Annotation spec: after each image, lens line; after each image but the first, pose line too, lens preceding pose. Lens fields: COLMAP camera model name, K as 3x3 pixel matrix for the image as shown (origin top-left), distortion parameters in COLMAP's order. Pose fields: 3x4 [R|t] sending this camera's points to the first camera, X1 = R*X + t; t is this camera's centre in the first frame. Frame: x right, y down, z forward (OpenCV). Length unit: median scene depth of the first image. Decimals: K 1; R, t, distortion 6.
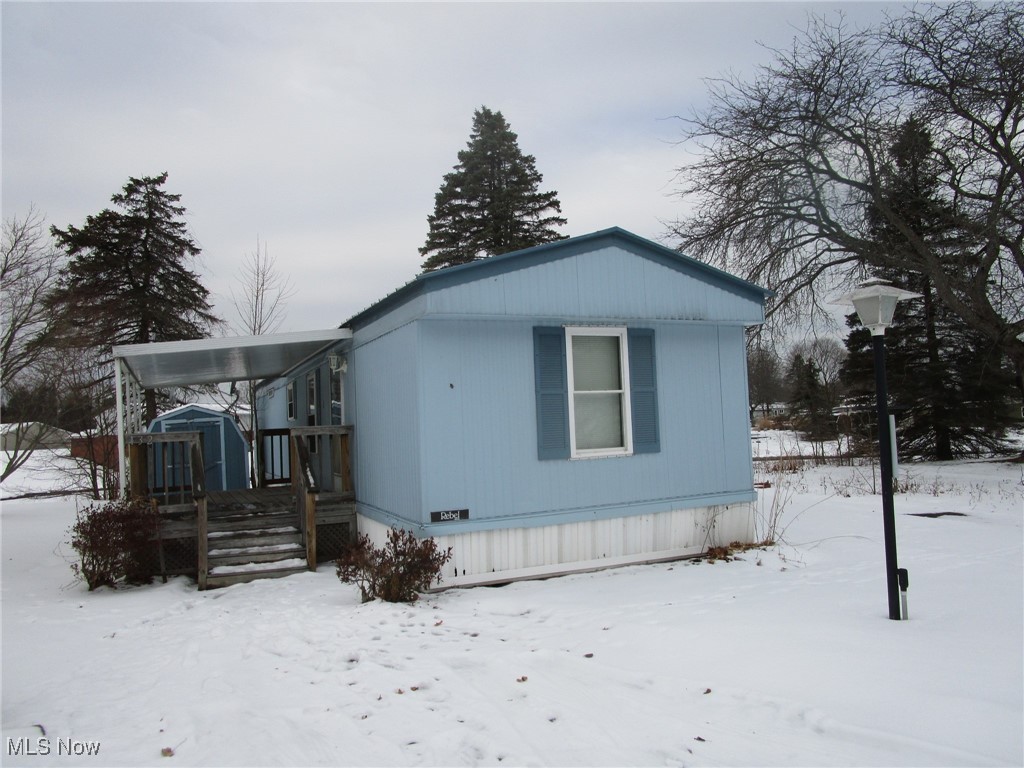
lens RADIAL K [[725.5, 0, 505.4], [0, 725.5, 387.3], [0, 0, 1]] dist [-0.031473, 0.012849]
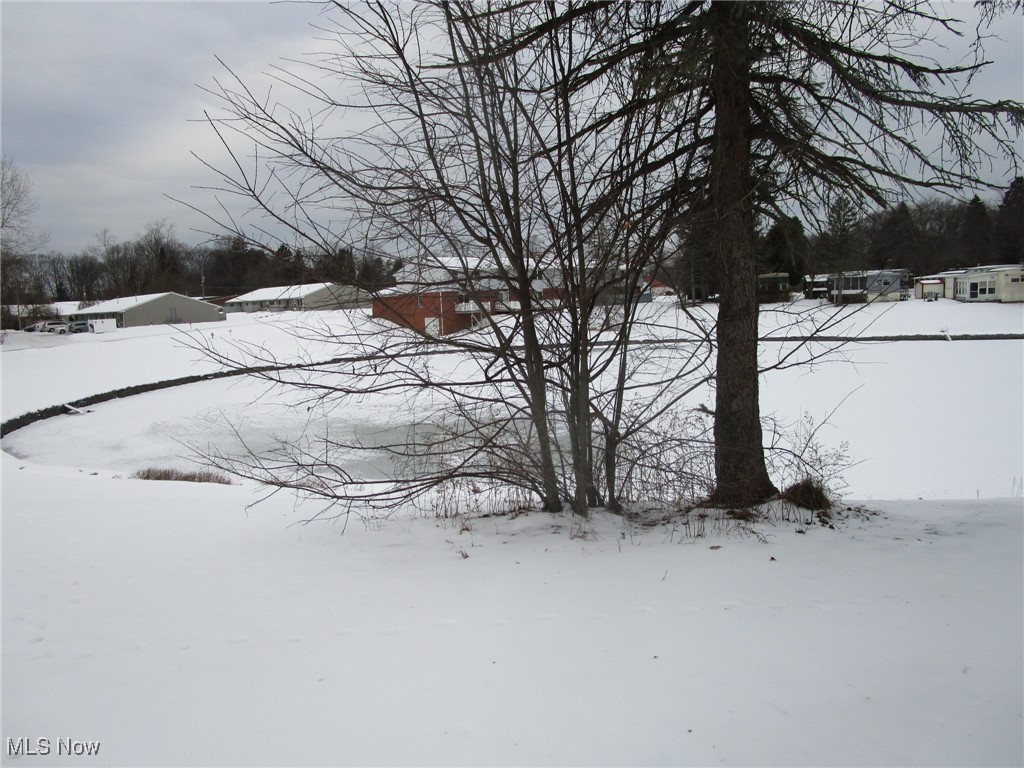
lens RADIAL K [[725.5, 0, 511.9], [0, 725.5, 381.4], [0, 0, 1]] dist [-0.031473, 0.012849]
pose [[0.943183, 0.037084, -0.330198, -1.533384], [0.023517, 0.983810, 0.177664, 0.198858], [0.331441, -0.175335, 0.927041, 2.212453]]
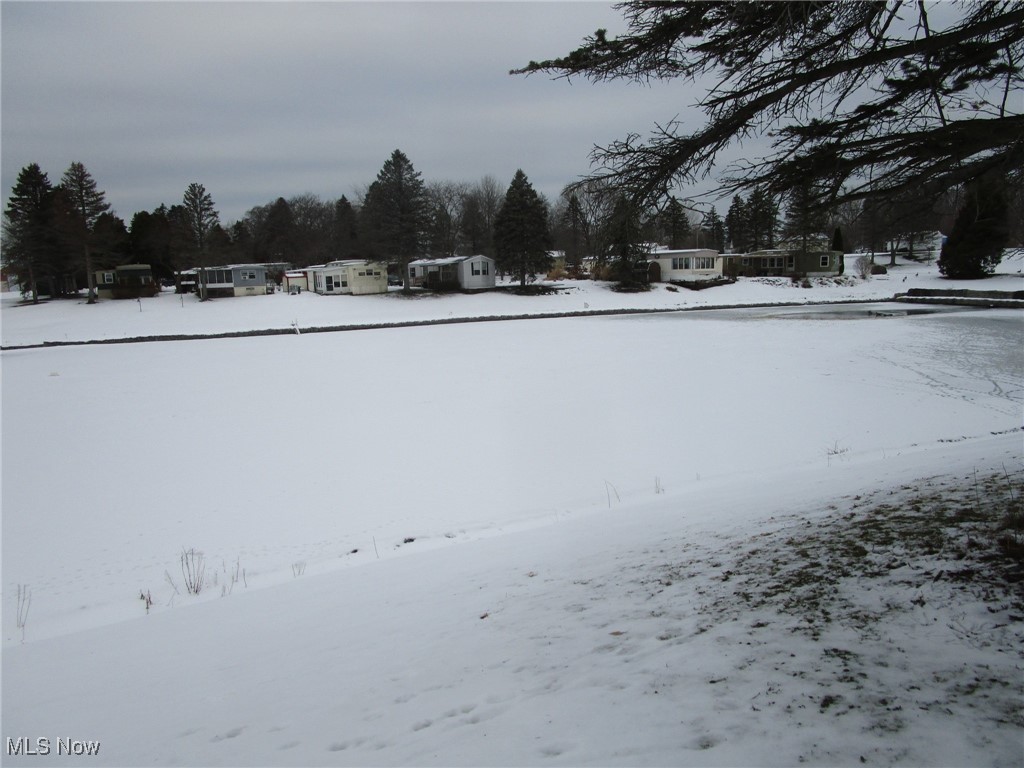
lens RADIAL K [[725.5, 0, 513.2], [0, 725.5, 381.6], [0, 0, 1]] dist [-0.031473, 0.012849]
pose [[0.918551, -0.054435, 0.391537, -0.601495], [-0.021842, 0.981971, 0.187765, 0.238218], [-0.394699, -0.181024, 0.900801, 2.978303]]
